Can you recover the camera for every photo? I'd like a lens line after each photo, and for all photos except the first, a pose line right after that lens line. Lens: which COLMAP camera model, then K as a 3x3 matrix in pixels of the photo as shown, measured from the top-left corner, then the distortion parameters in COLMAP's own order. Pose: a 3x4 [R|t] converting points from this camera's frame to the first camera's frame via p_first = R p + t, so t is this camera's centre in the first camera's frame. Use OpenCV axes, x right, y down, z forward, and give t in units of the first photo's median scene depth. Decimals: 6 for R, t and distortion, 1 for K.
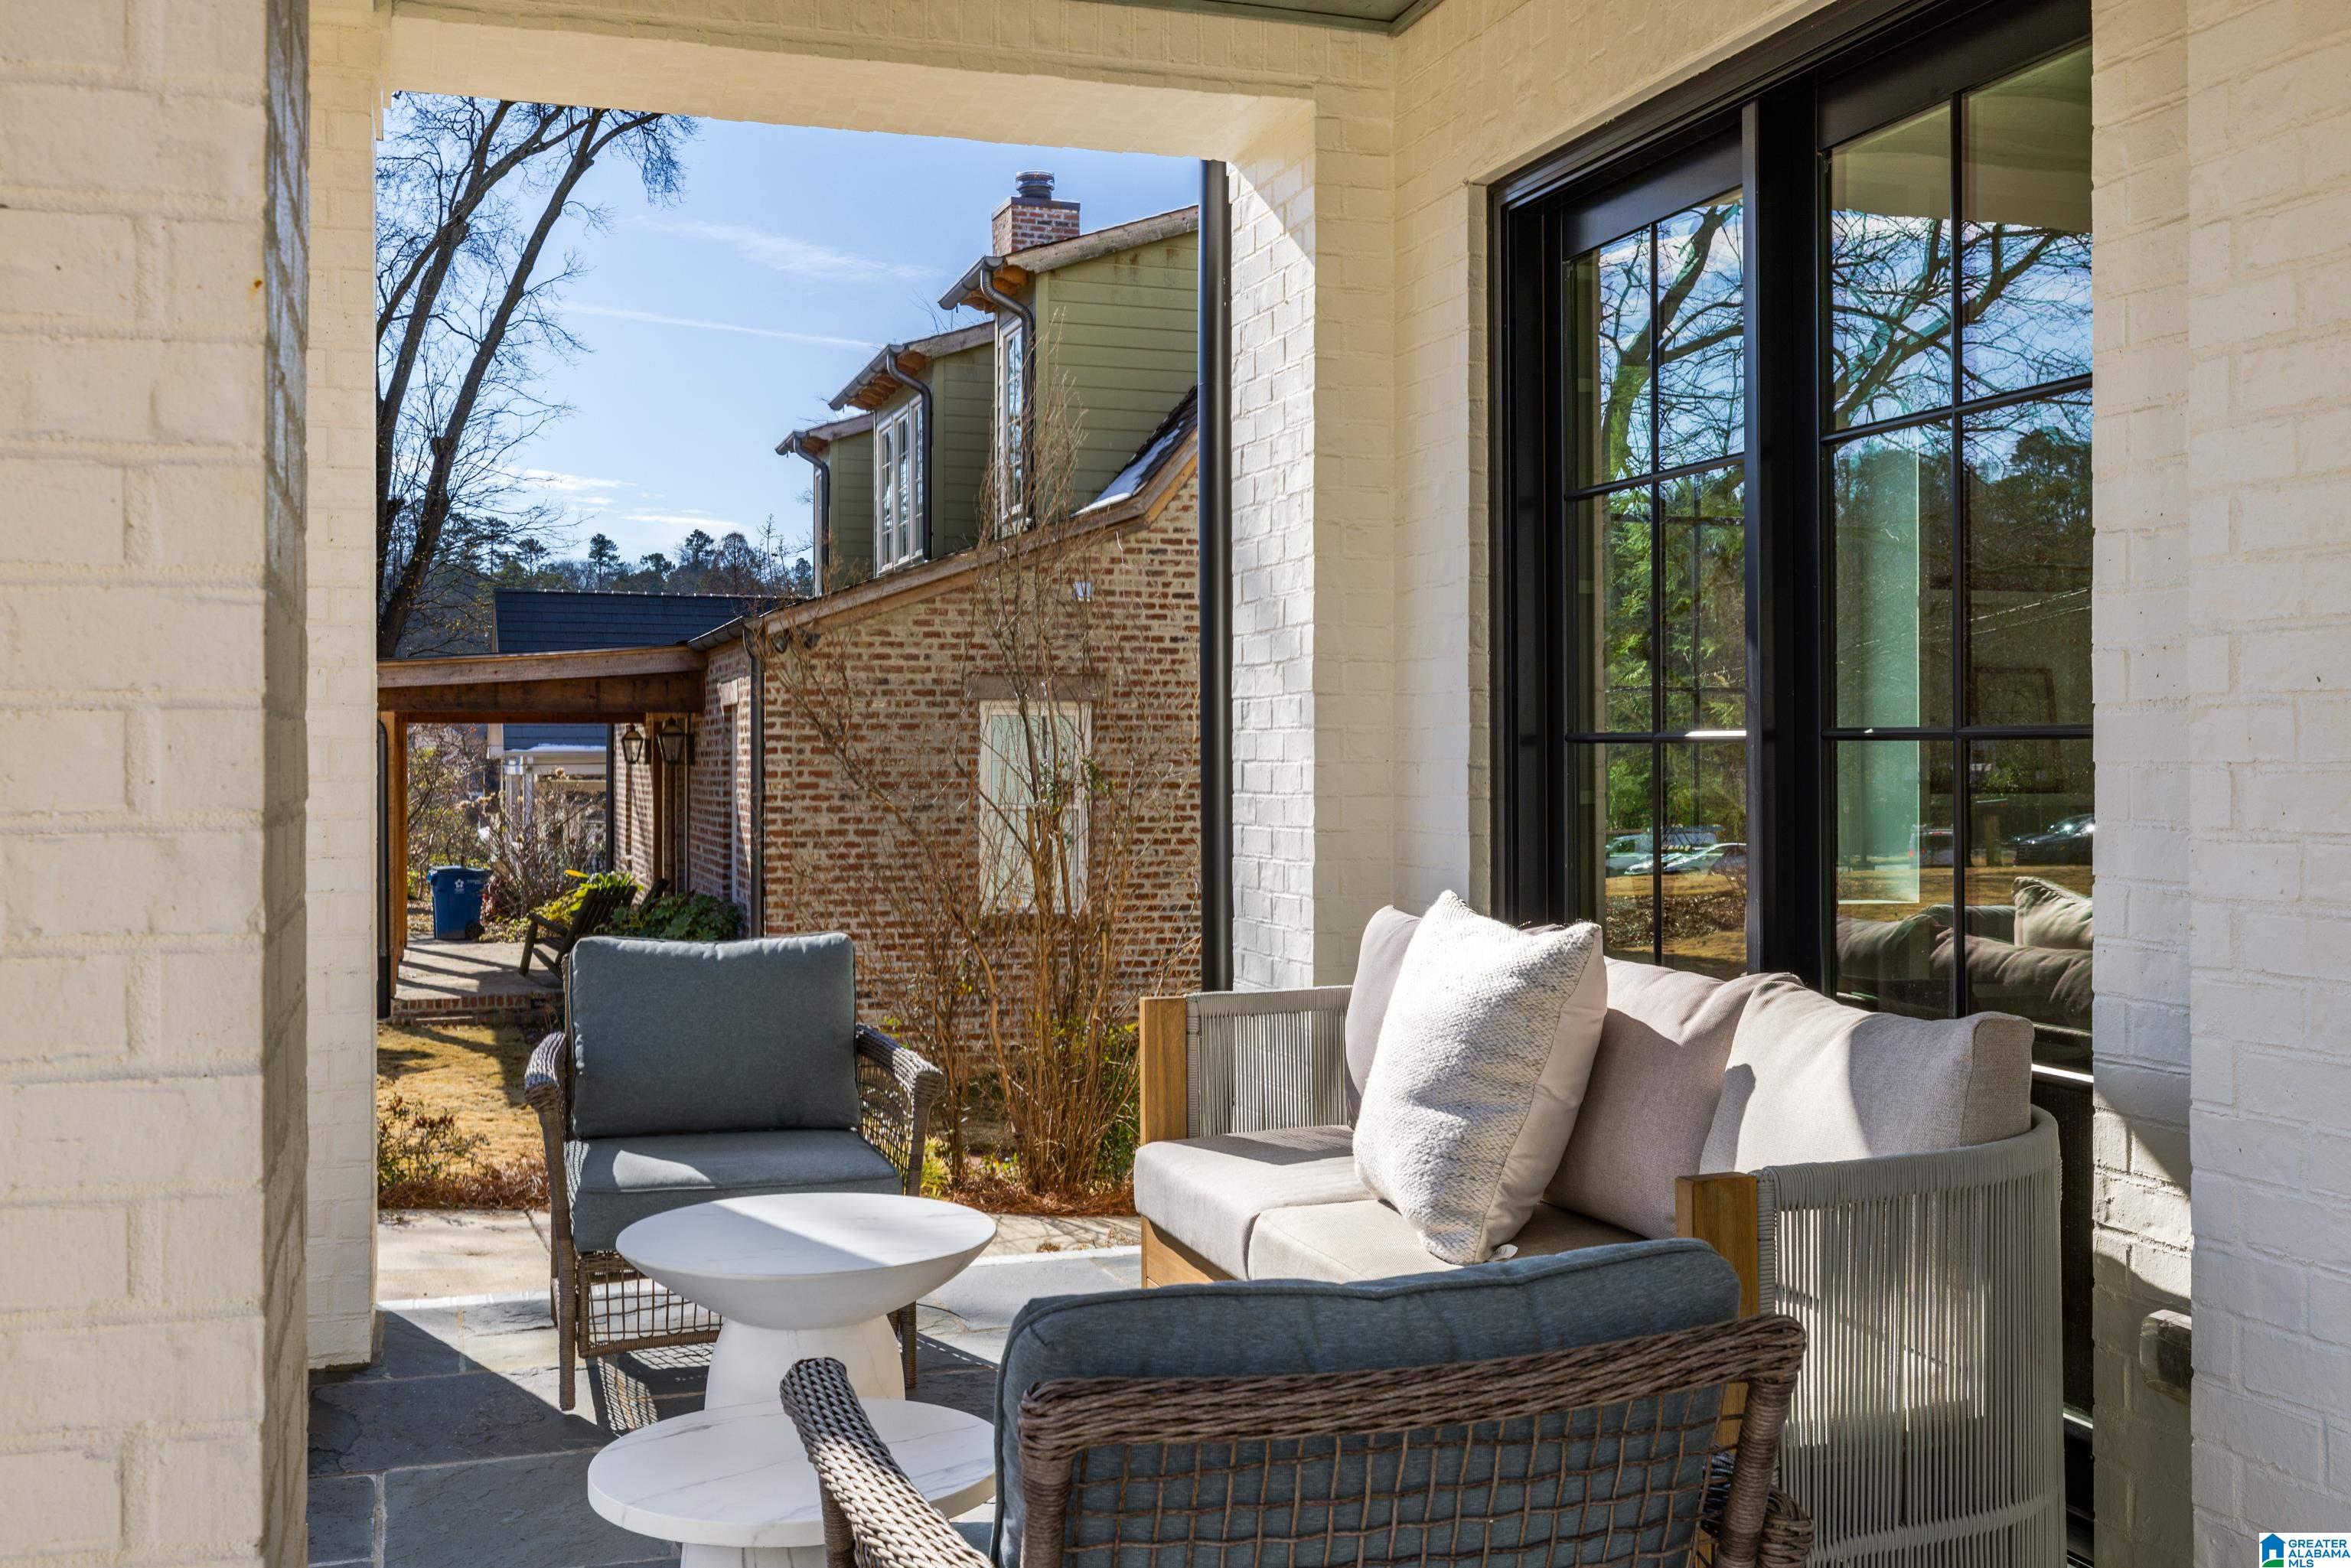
lens RADIAL K [[2350.6, 0, 1175.5], [0, 2350.6, 784.0], [0, 0, 1]] dist [-0.064034, -0.012458]
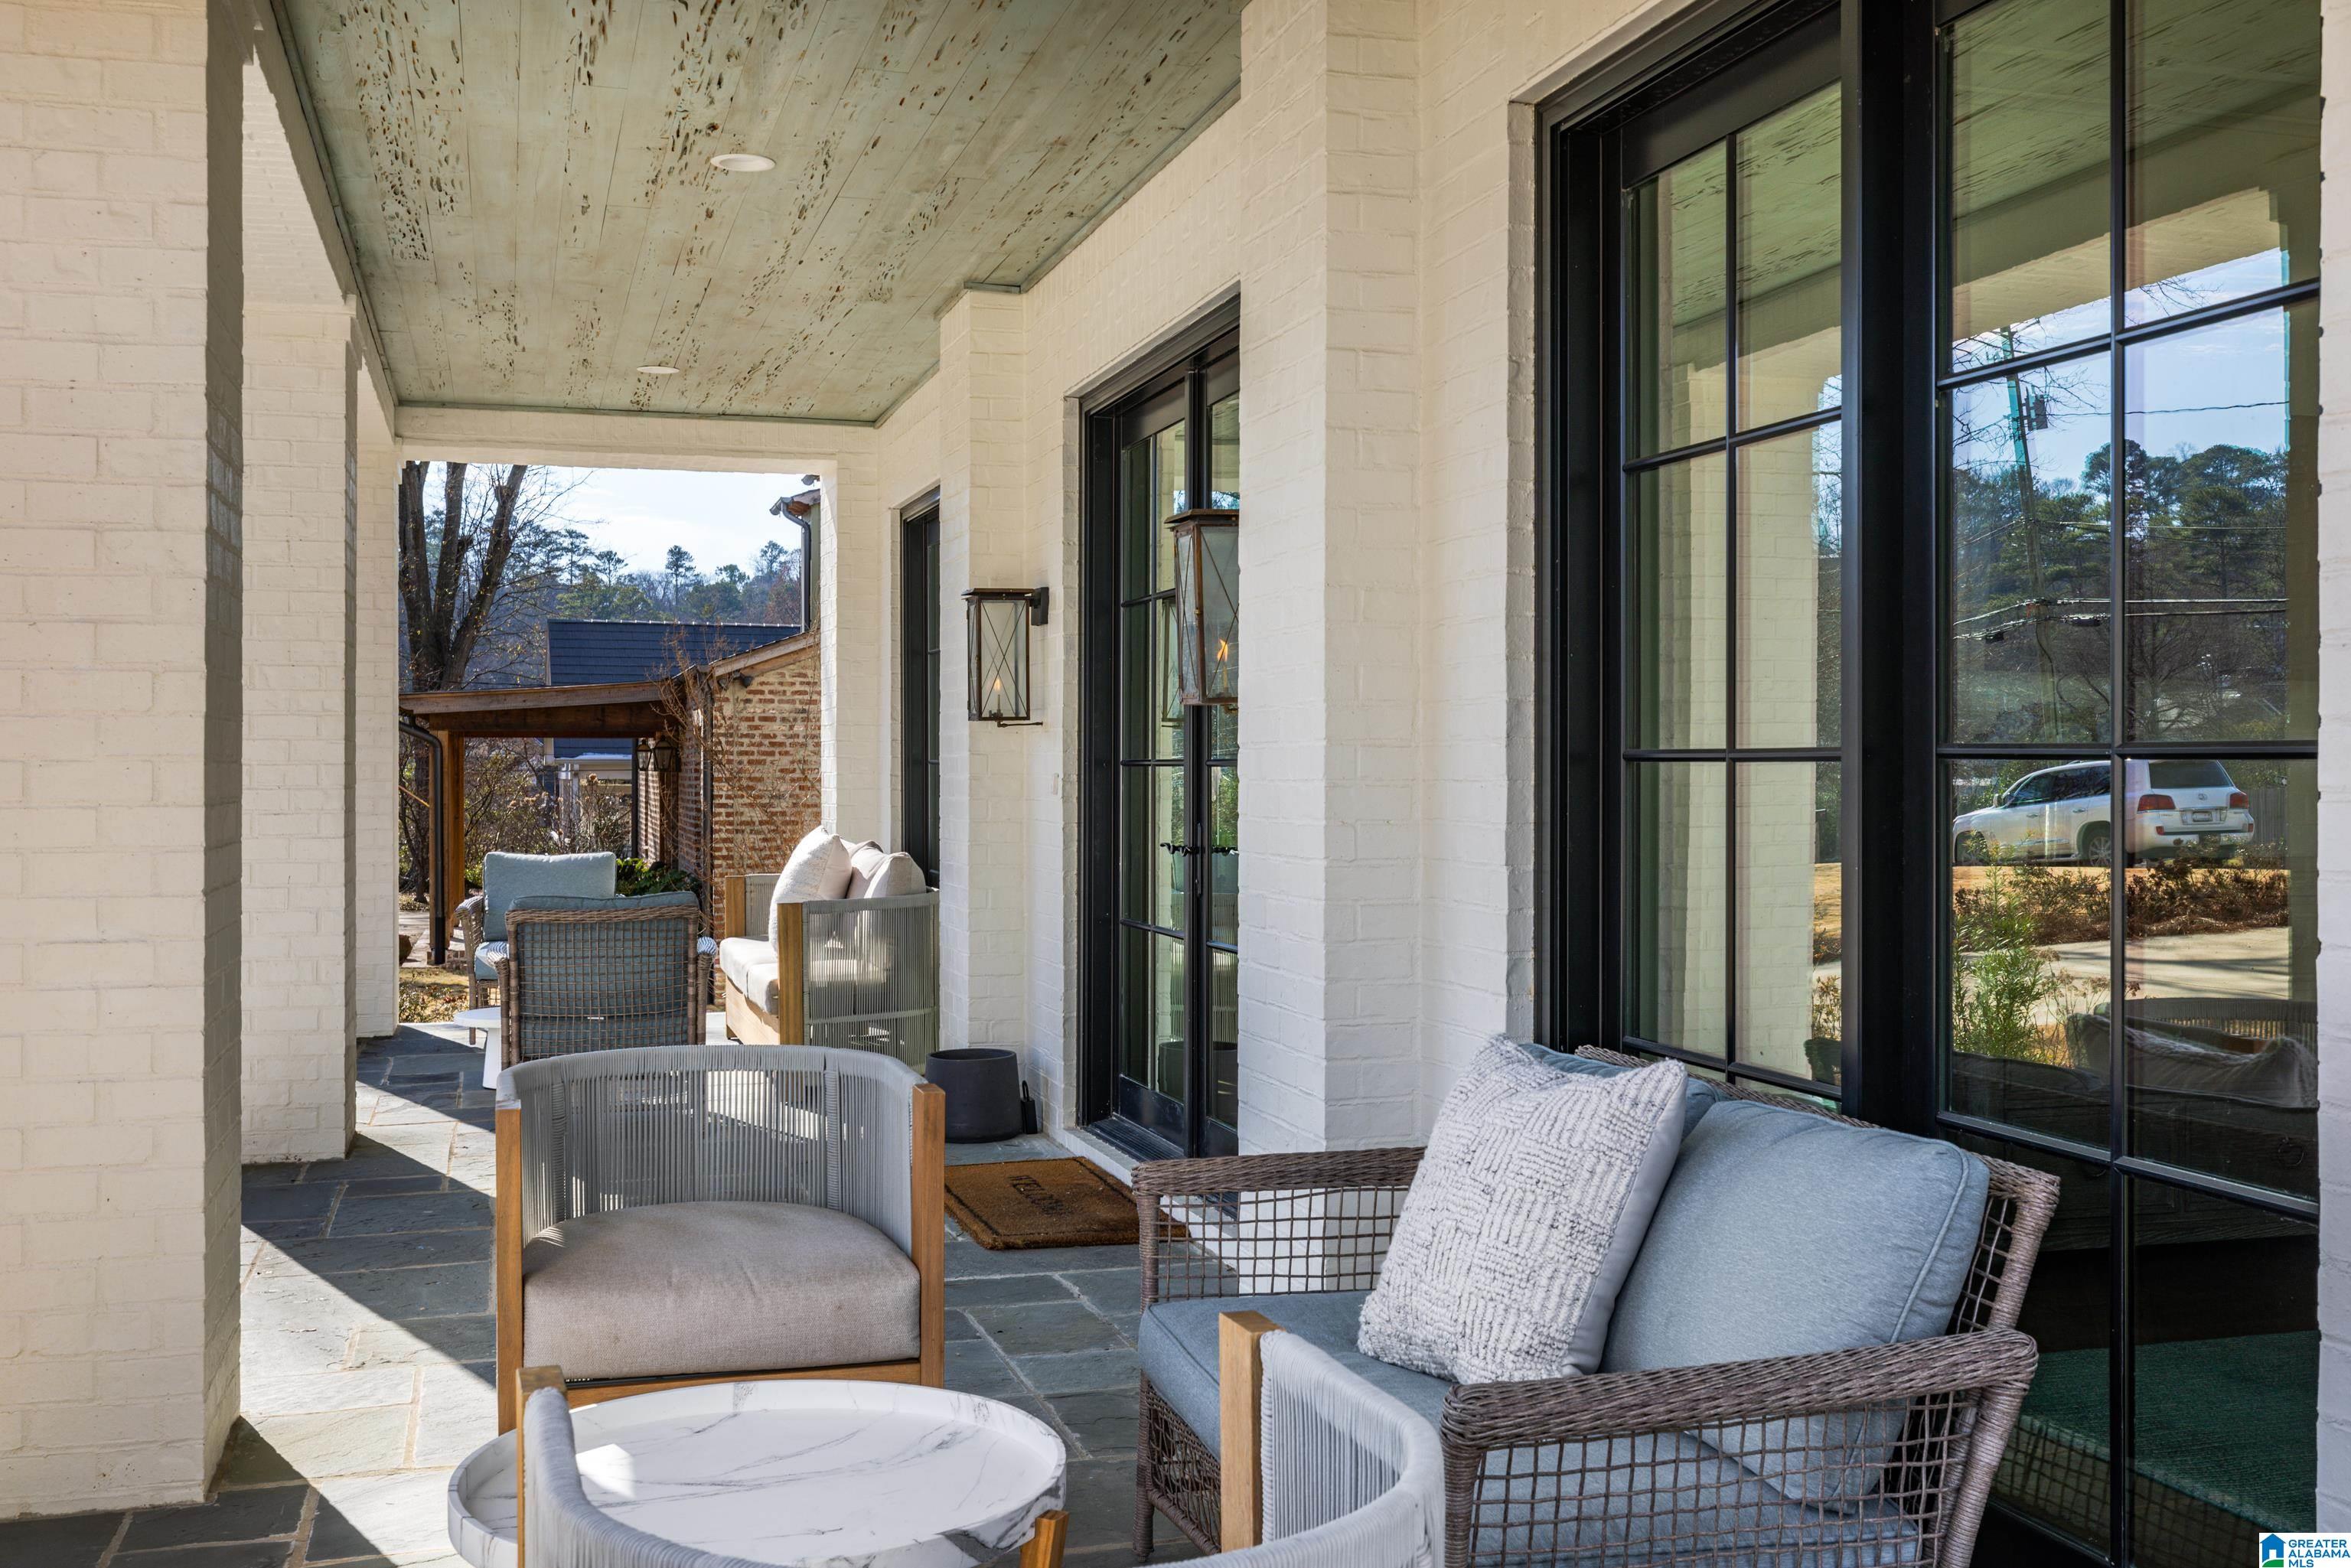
lens RADIAL K [[2350.6, 0, 1175.5], [0, 2350.6, 784.0], [0, 0, 1]] dist [-0.064034, -0.012458]
pose [[0.999433, 0.002793, -0.033541, 0.065650], [-0.002891, 0.999992, -0.002873, 0.000774], [0.033533, 0.002968, 0.999433, -0.165896]]
